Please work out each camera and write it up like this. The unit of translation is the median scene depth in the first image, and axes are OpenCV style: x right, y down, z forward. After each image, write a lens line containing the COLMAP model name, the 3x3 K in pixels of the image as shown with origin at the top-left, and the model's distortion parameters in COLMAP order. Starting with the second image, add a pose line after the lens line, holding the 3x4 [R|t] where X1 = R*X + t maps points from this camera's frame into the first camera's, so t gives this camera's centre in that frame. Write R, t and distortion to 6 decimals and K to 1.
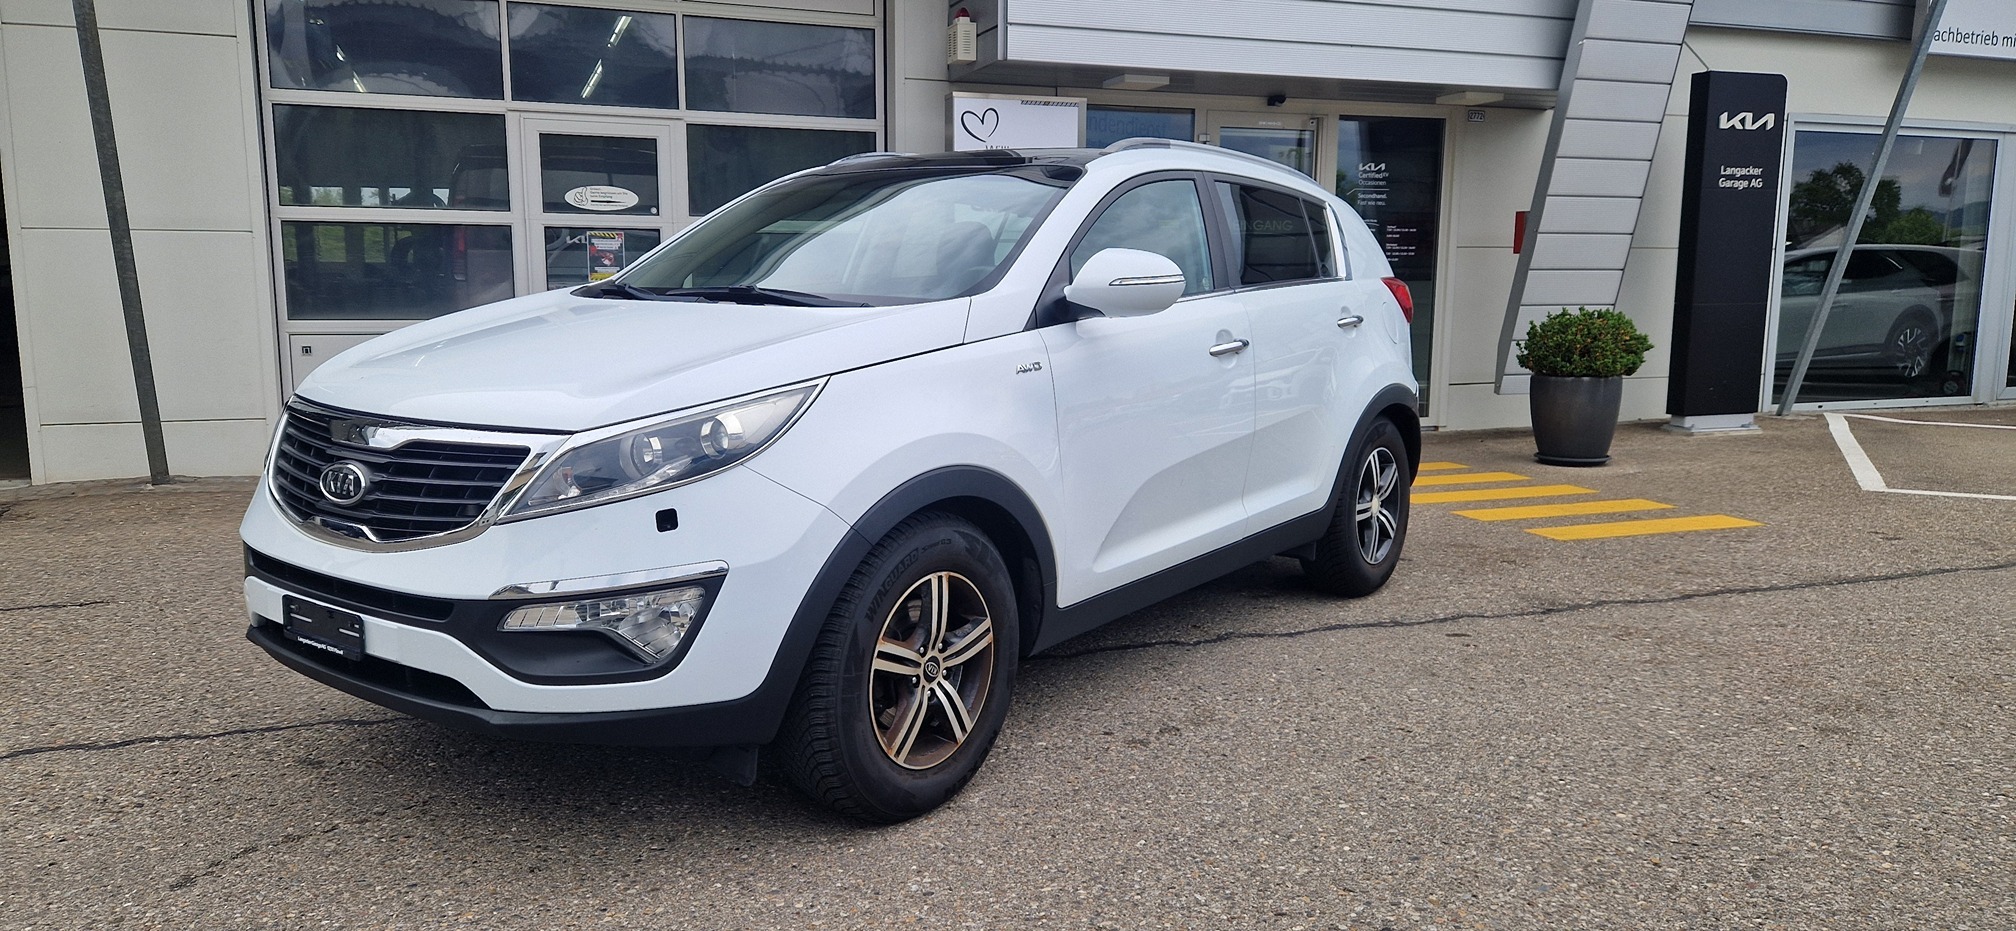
lens RADIAL K [[1383.7, 0, 1003.4], [0, 1383.7, 441.4], [0, 0, 1]] dist [0.058870, -0.059823]
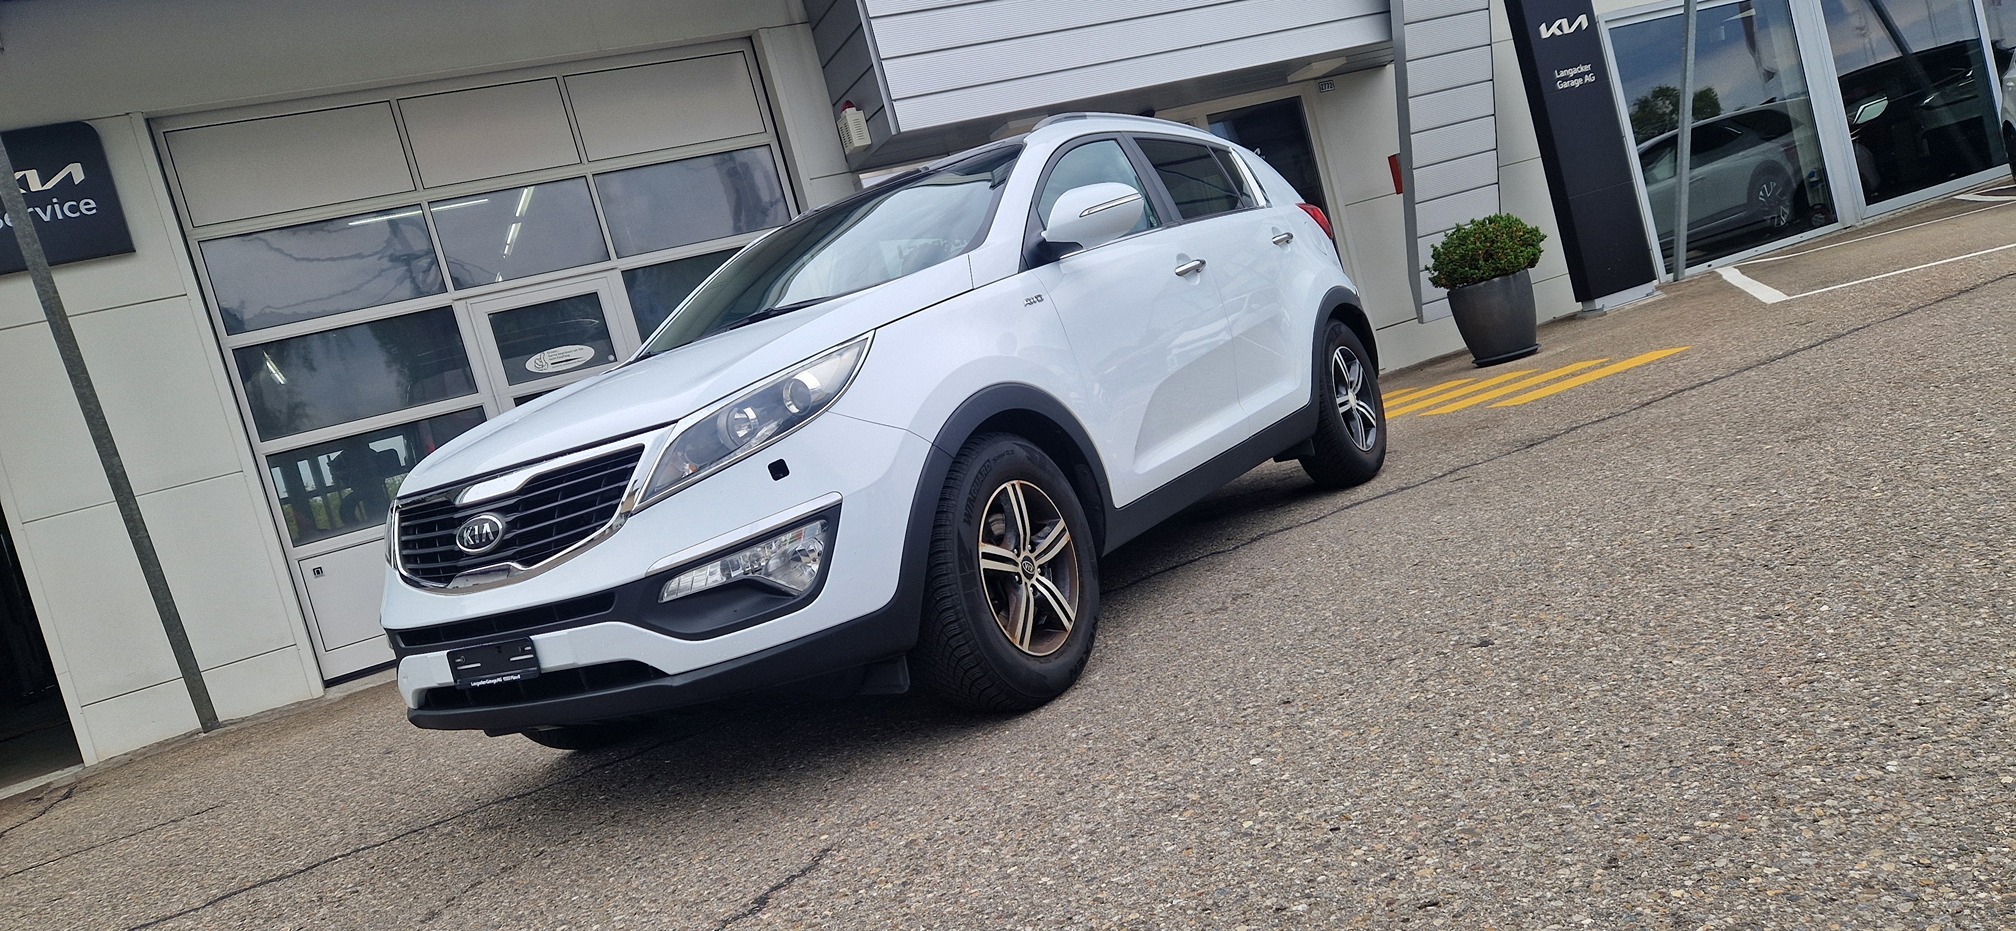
lens RADIAL K [[1383.7, 0, 1003.4], [0, 1383.7, 441.4], [0, 0, 1]] dist [0.058870, -0.059823]
pose [[0.961859, -0.267941, 0.055087, -0.064599], [0.271793, 0.958874, -0.081783, 0.094022], [-0.030908, 0.093636, 0.995127, -0.072080]]
